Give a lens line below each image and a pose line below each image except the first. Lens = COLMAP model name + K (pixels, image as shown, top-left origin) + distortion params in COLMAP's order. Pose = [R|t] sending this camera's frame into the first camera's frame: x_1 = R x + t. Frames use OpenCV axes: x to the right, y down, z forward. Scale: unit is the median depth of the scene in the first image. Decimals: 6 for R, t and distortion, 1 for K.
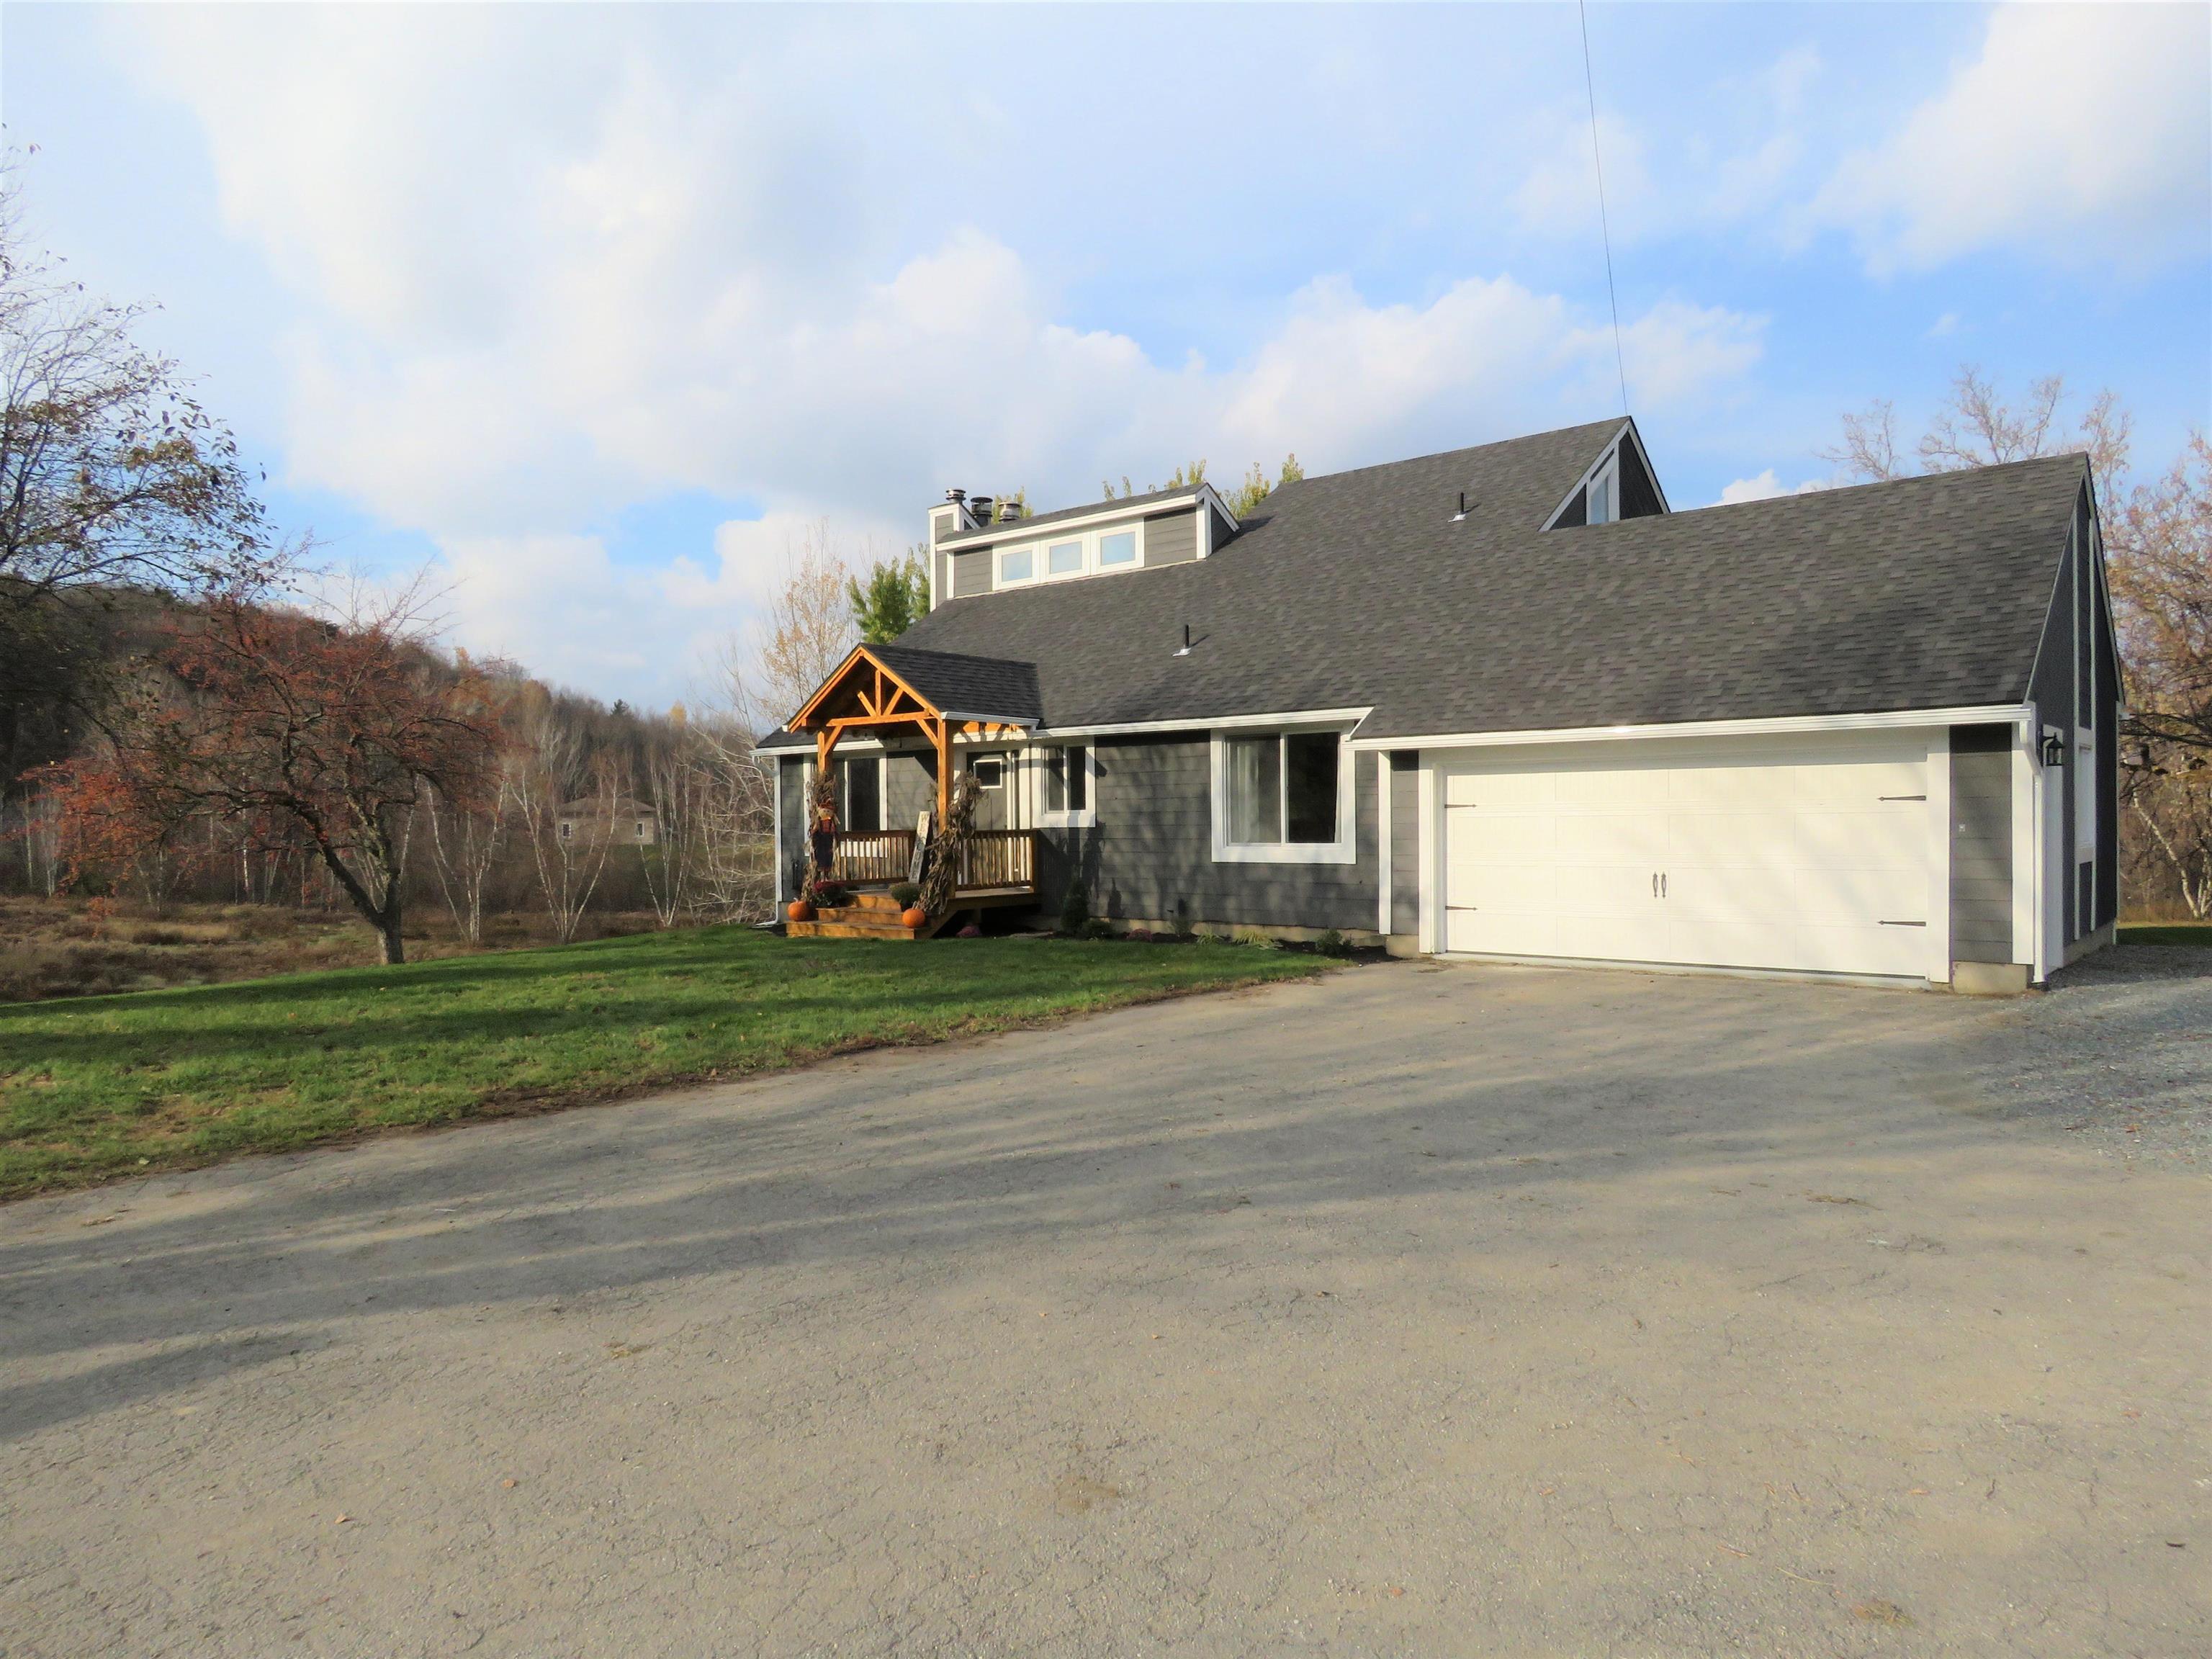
lens RADIAL K [[1407.0, 0, 1093.6], [0, 1407.0, 830.0], [0, 0, 1]] dist [0.009470, 0.001864]
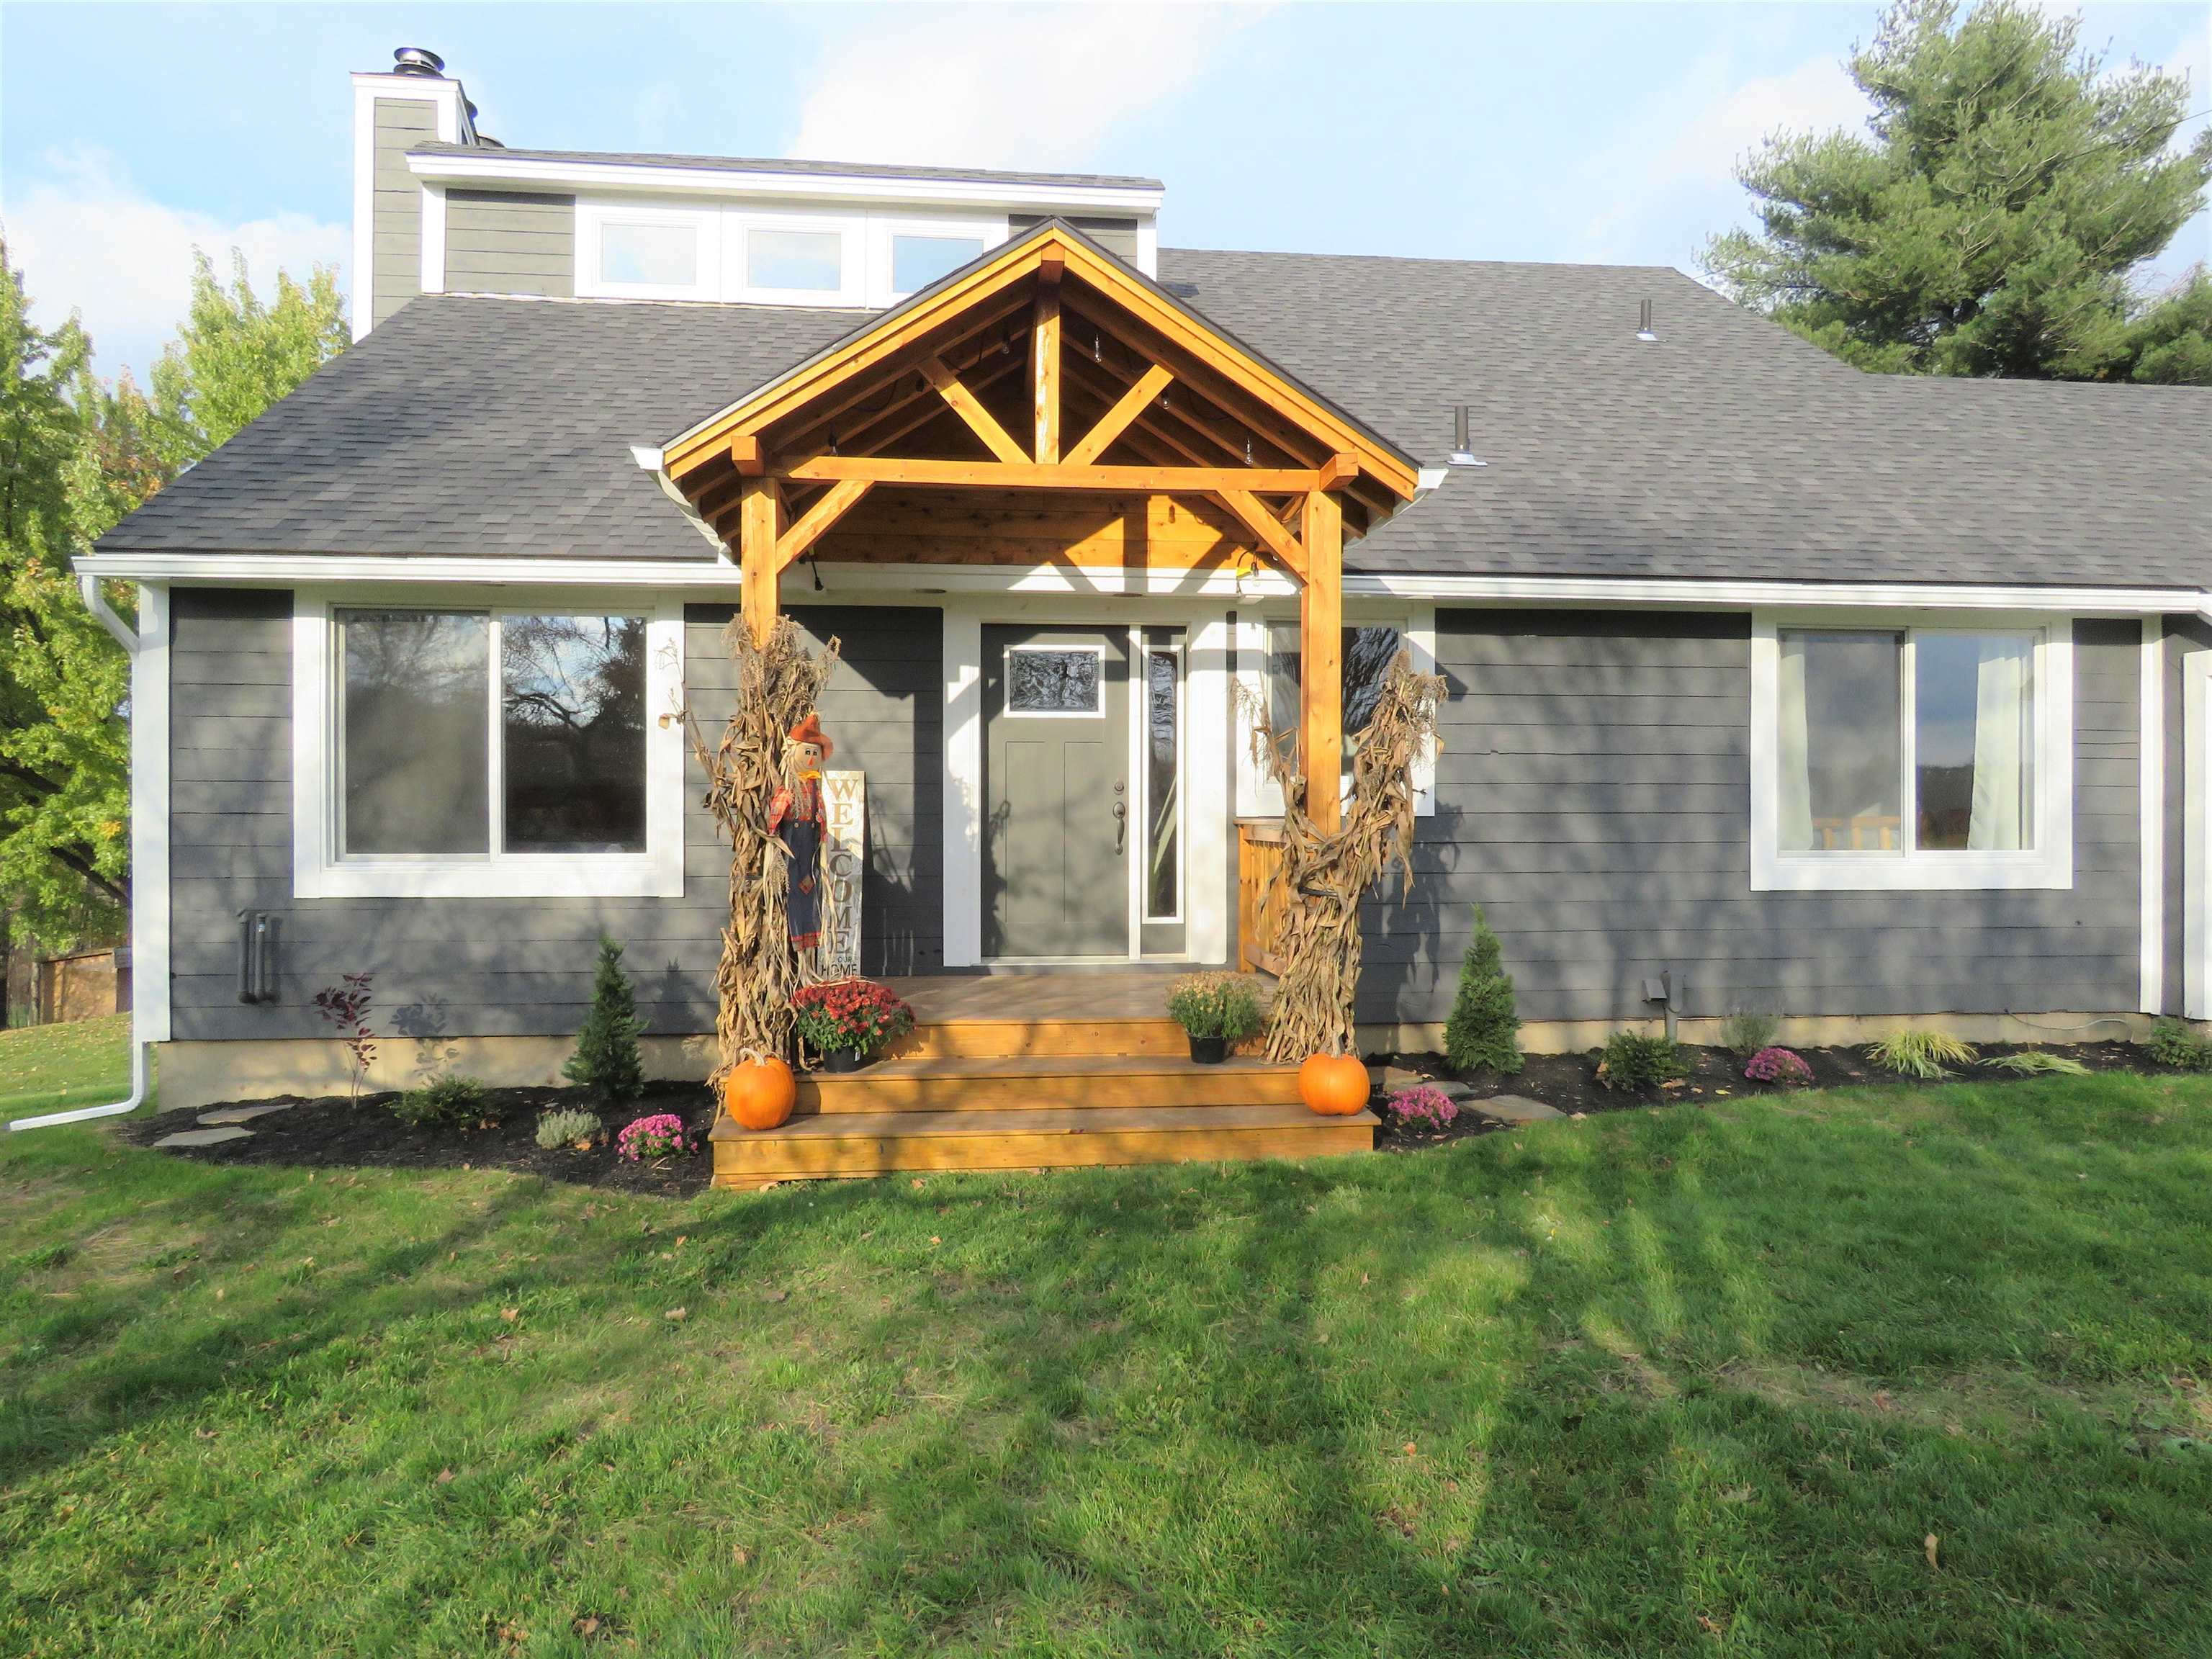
lens RADIAL K [[1407.0, 0, 1114.9], [0, 1407.0, 833.2], [0, 0, 1]] dist [0.009470, 0.001864]
pose [[0.687497, 0.006938, 0.726154, -0.394515], [-0.001399, 0.999965, -0.008230, 0.007299], [-0.726186, 0.004642, 0.687482, 0.797294]]
